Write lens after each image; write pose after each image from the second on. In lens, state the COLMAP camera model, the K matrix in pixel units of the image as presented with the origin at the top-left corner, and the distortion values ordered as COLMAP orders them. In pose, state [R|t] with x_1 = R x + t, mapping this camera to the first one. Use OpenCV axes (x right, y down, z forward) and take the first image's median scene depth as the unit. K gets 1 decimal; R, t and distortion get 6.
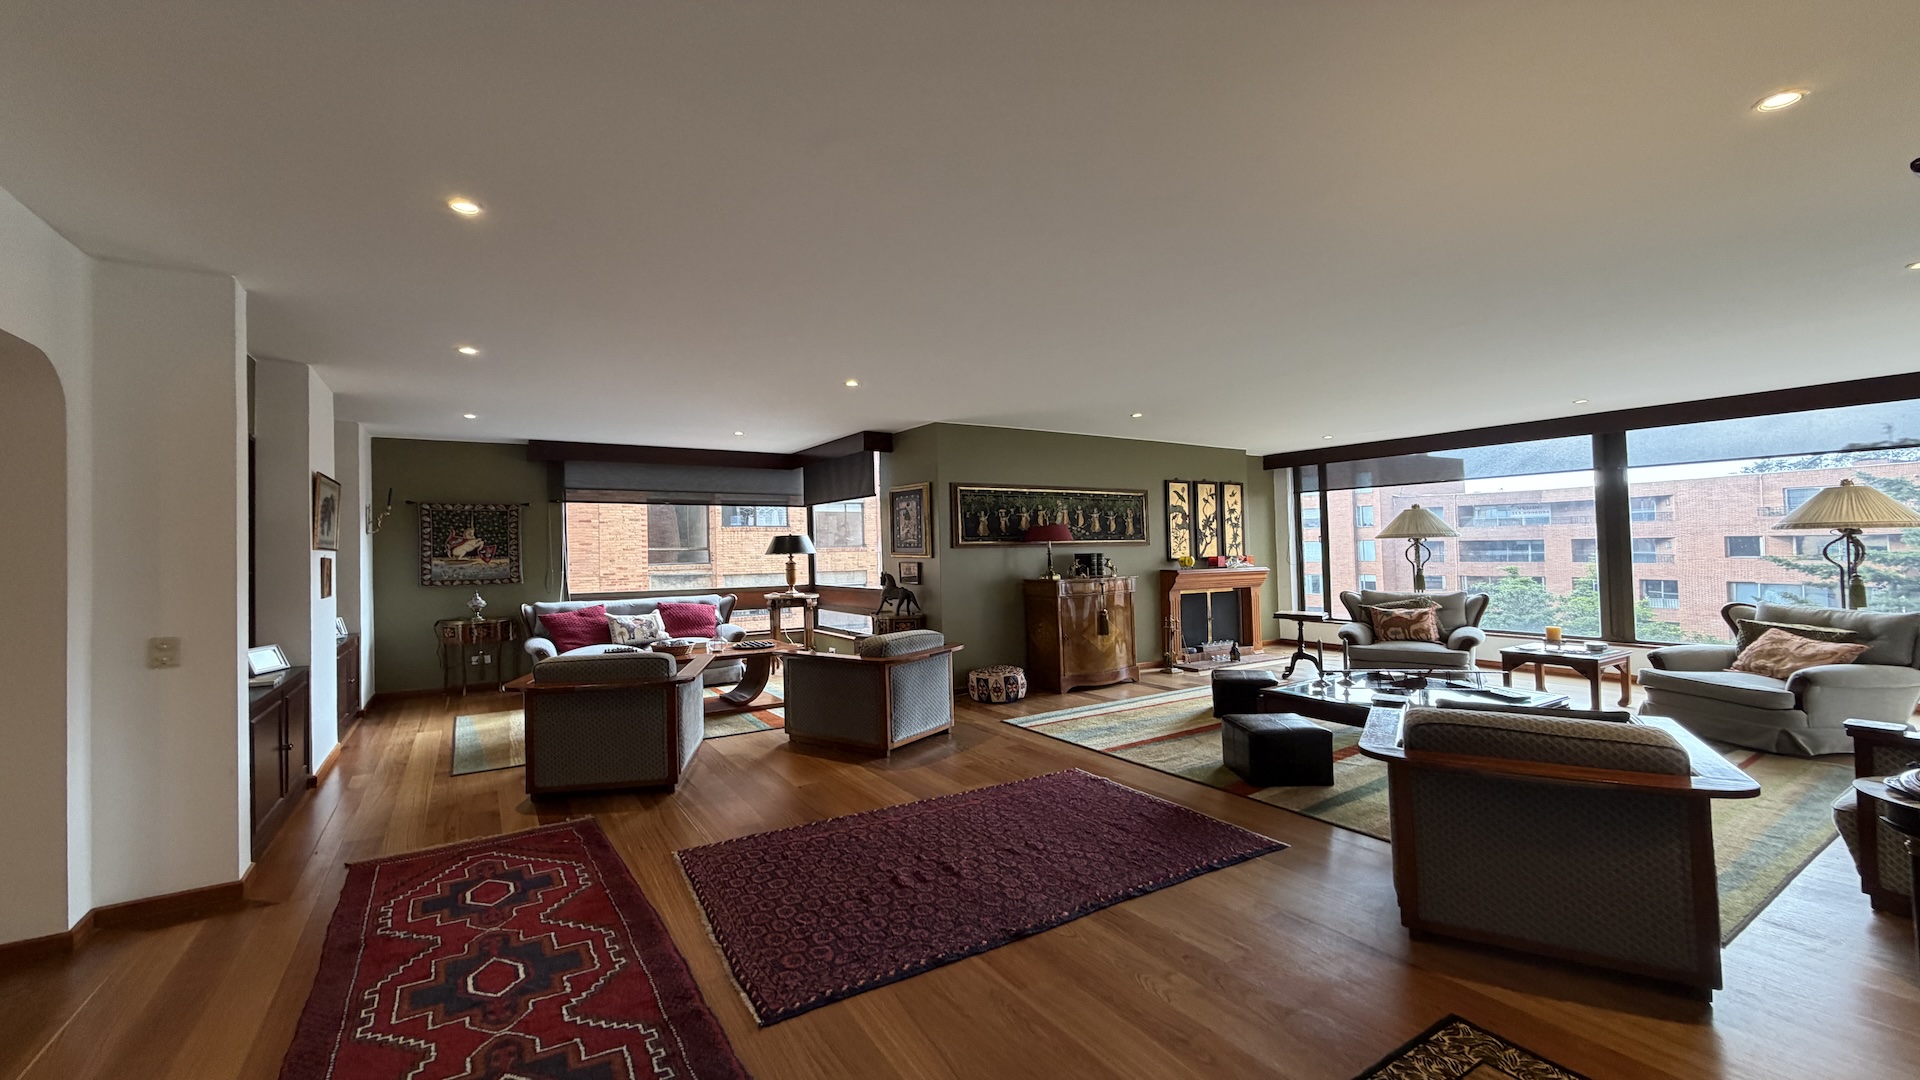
lens RADIAL K [[762.9, 0, 958.3], [0, 762.9, 534.4], [0, 0, 1]] dist [0.000690, -0.000173]
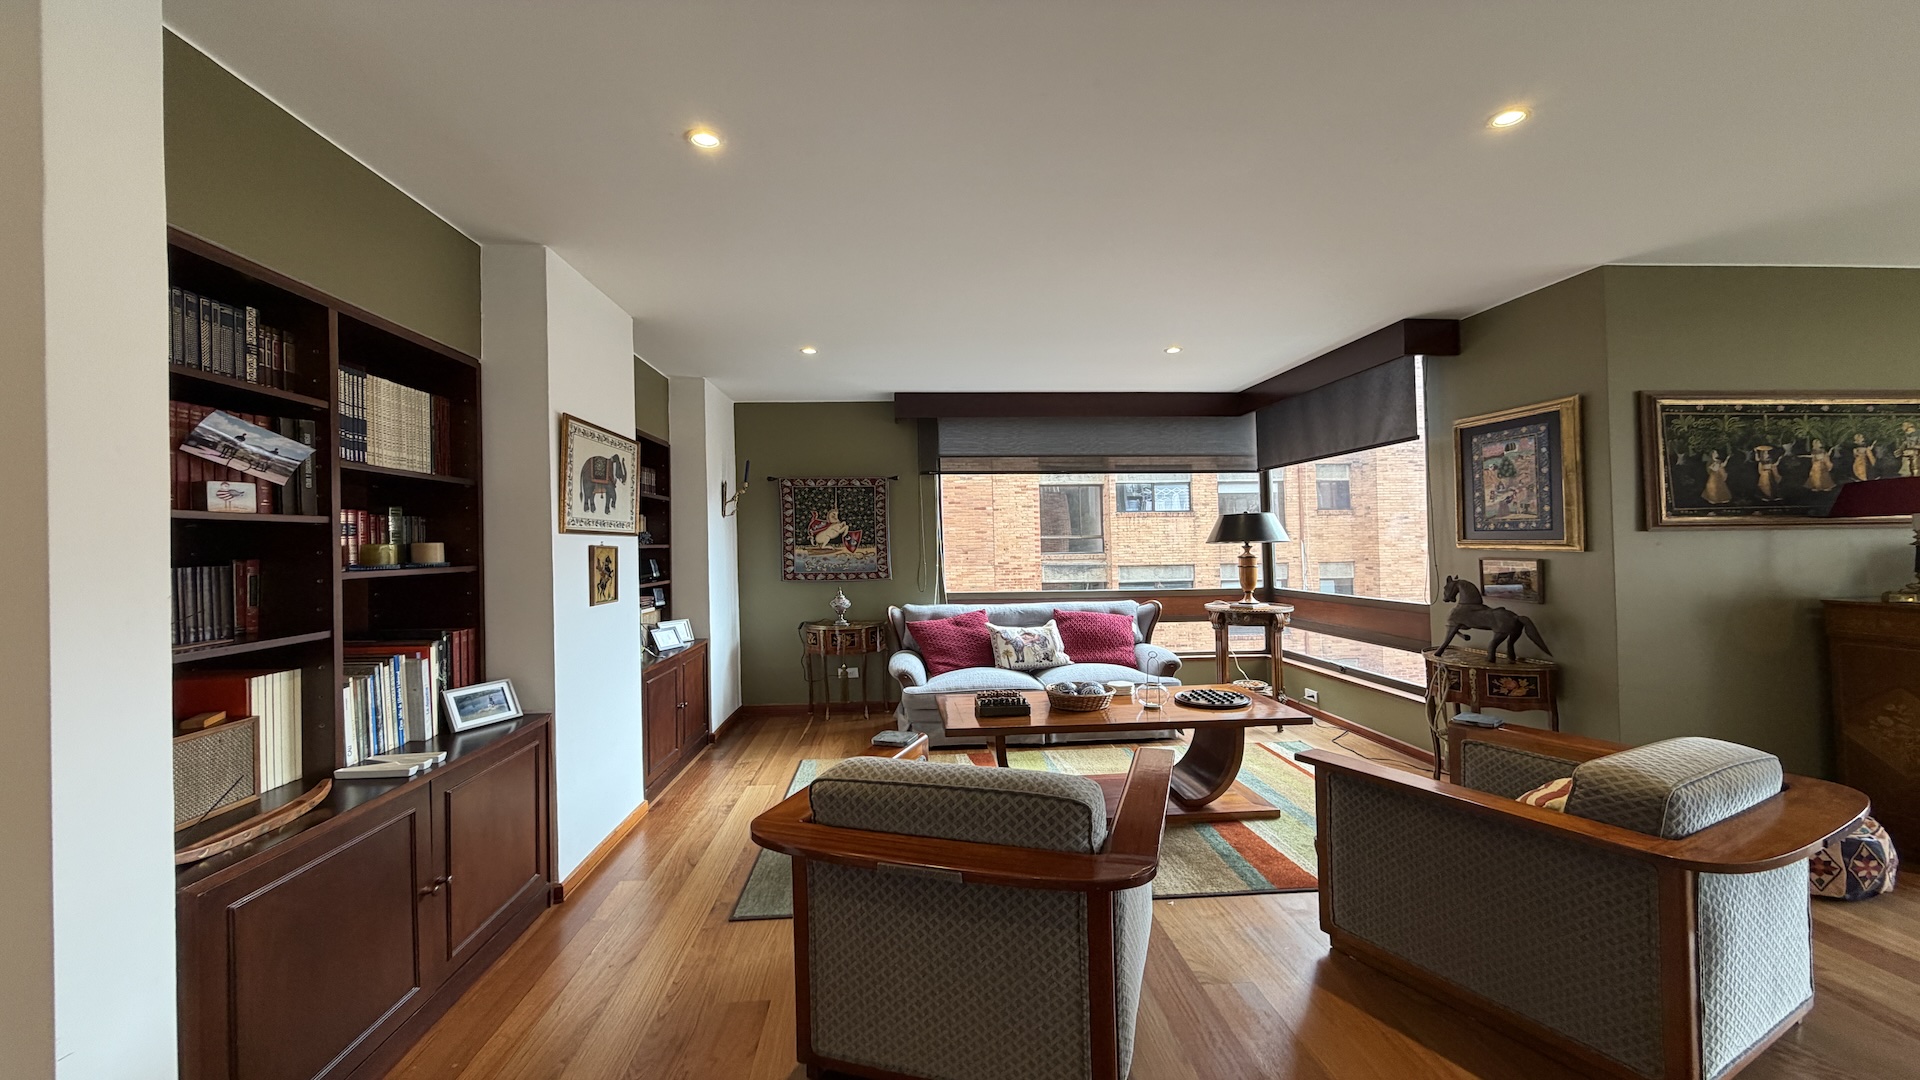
lens RADIAL K [[762.9, 0, 958.3], [0, 762.9, 534.4], [0, 0, 1]] dist [0.000690, -0.000173]
pose [[0.880548, -0.002325, -0.473952, -0.138983], [0.009283, 0.999881, 0.012340, 0.009367], [0.473867, -0.015266, 0.880464, 0.341839]]
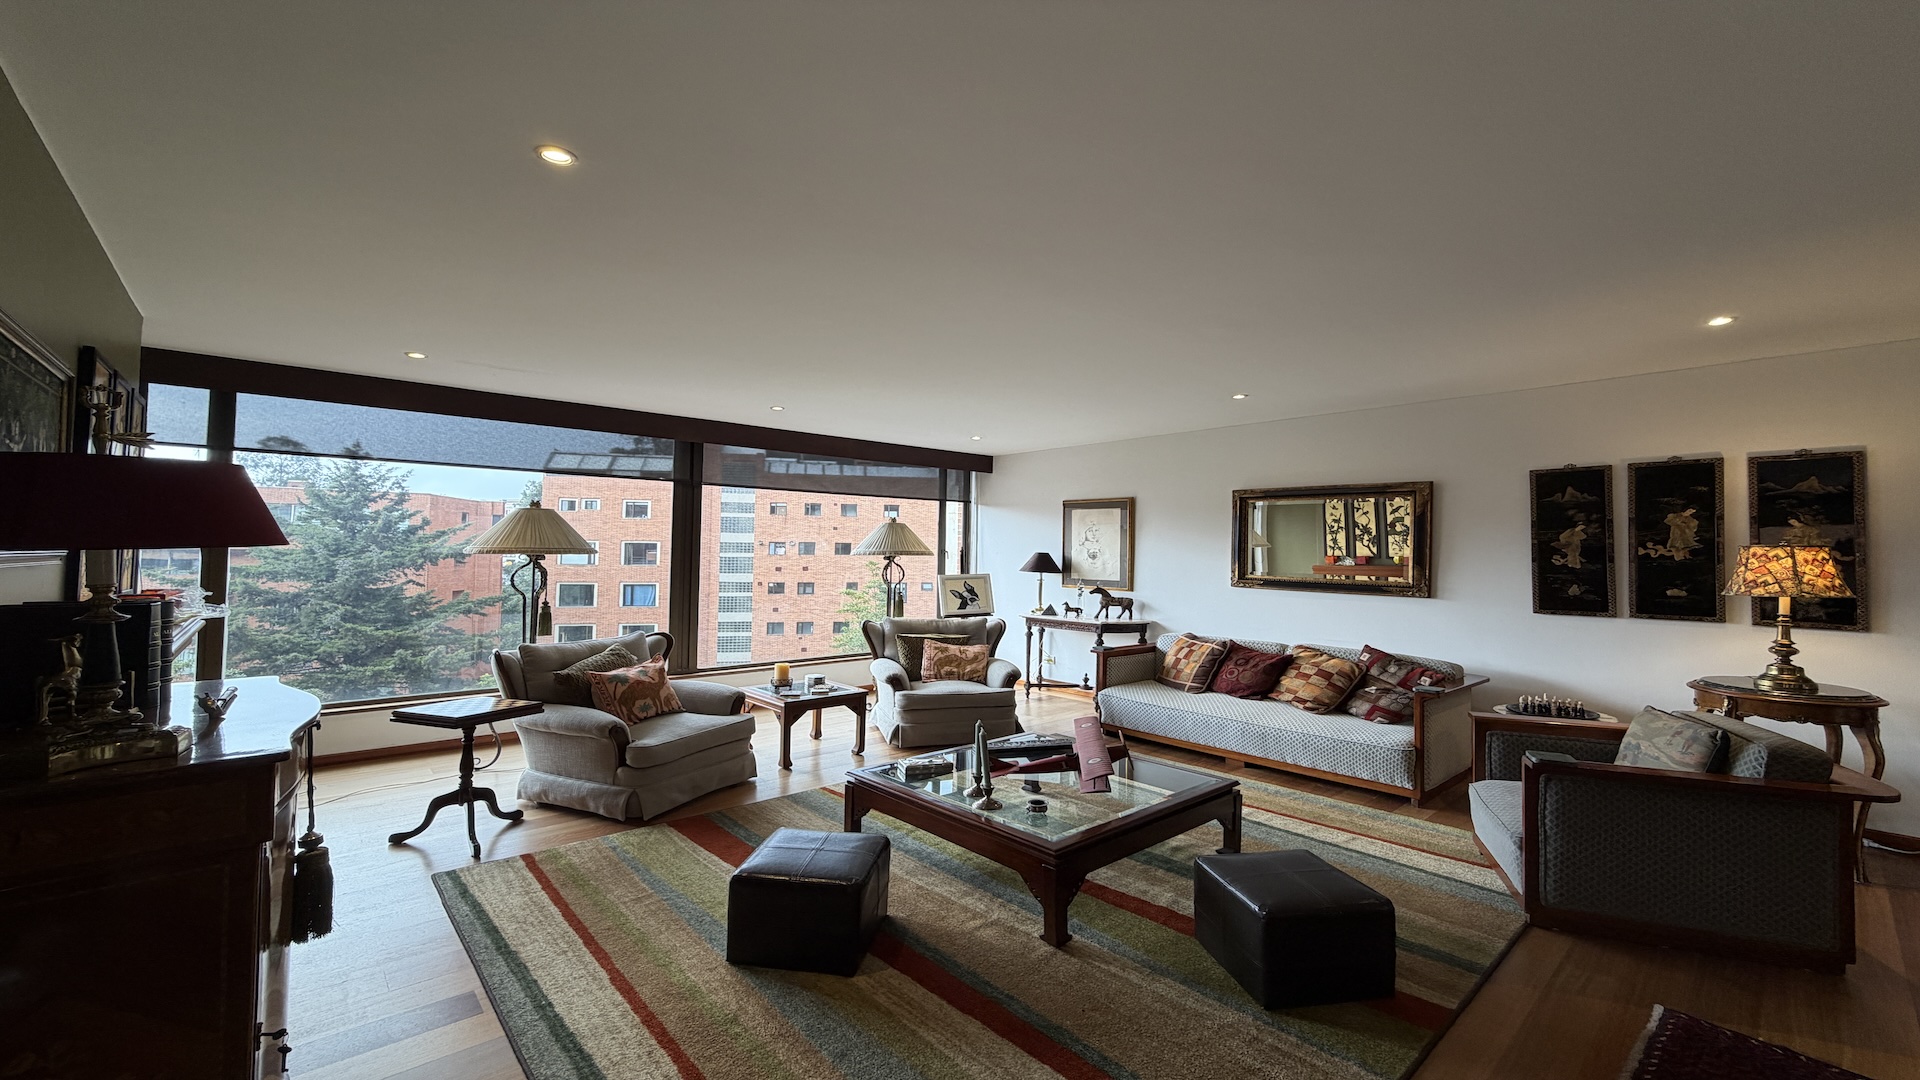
lens RADIAL K [[761.4, 0, 957.9], [0, 761.4, 519.5], [0, 0, 1]] dist [0.000666, -0.000045]
pose [[-0.159174, 0.060235, 0.985411, -0.081272], [-0.025621, 0.997549, -0.065116, 0.008588], [-0.986918, -0.035612, -0.157241, 0.768132]]
